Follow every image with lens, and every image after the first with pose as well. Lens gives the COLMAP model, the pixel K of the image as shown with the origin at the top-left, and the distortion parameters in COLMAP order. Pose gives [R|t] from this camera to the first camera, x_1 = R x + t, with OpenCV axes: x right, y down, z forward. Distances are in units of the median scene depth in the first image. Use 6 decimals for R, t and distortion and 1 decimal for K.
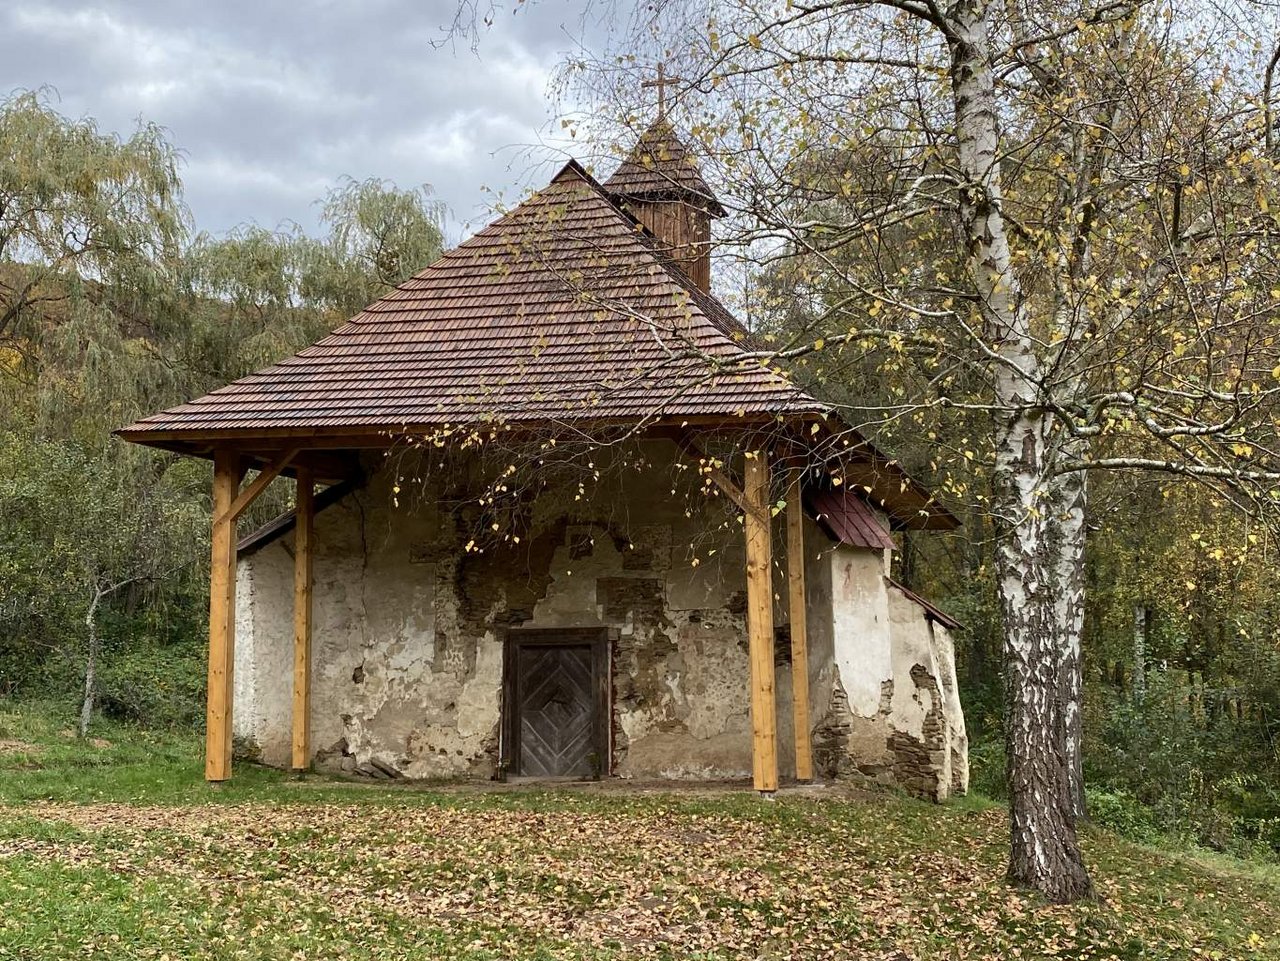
lens RADIAL K [[1677.6, 0, 646.0], [0, 1677.6, 480.5], [0, 0, 1]] dist [0.084037, 0.000000]
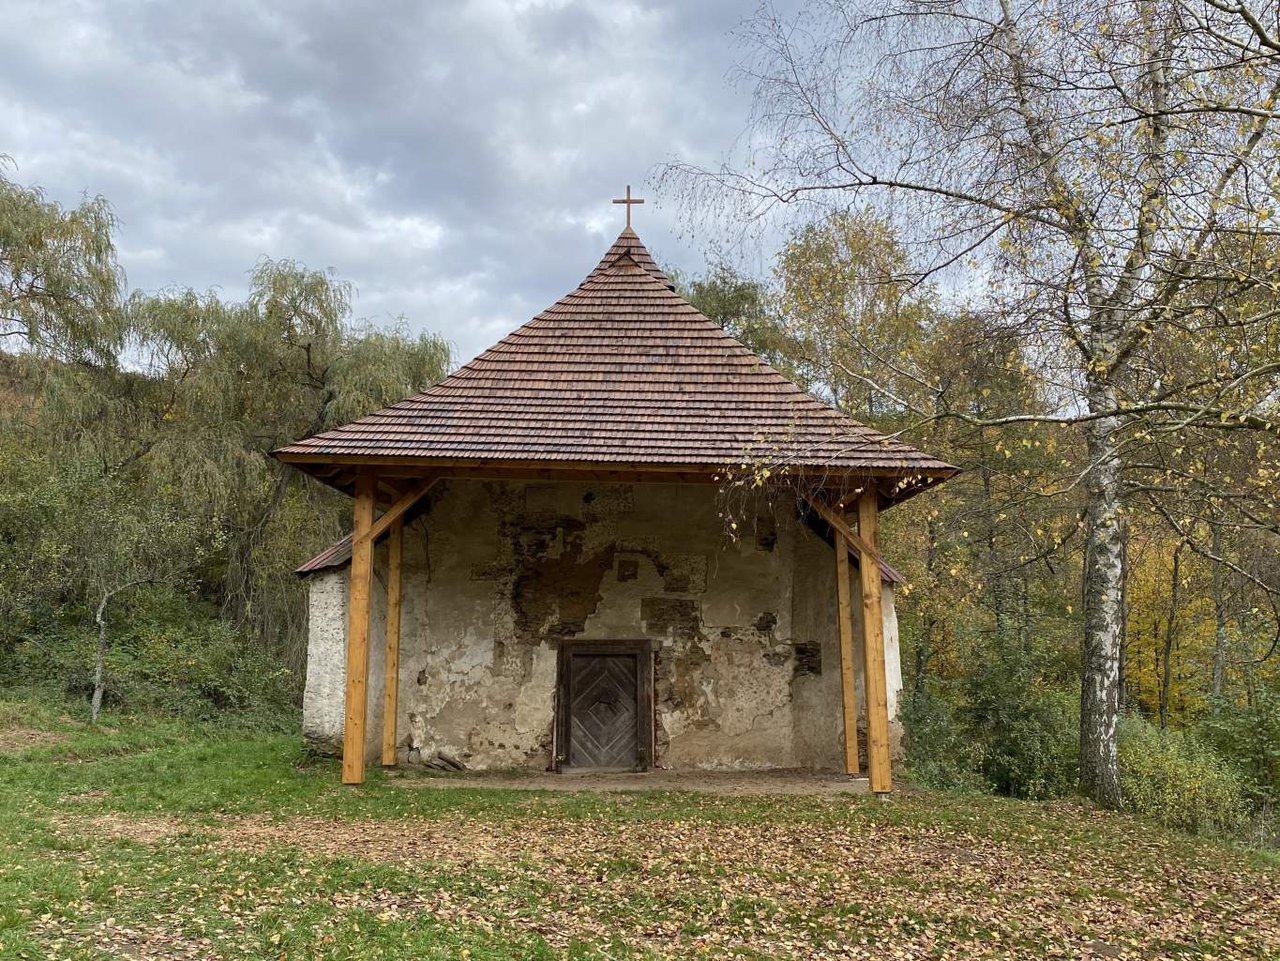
lens RADIAL K [[1140.0, 0, 644.8], [0, 1140.0, 470.7], [0, 0, 1]] dist [0.063248, -0.042224]
pose [[0.962228, 0.053606, 0.266915, -0.246643], [-0.043870, 0.998141, -0.042311, 0.002234], [-0.268687, 0.029003, 0.962791, 0.216769]]
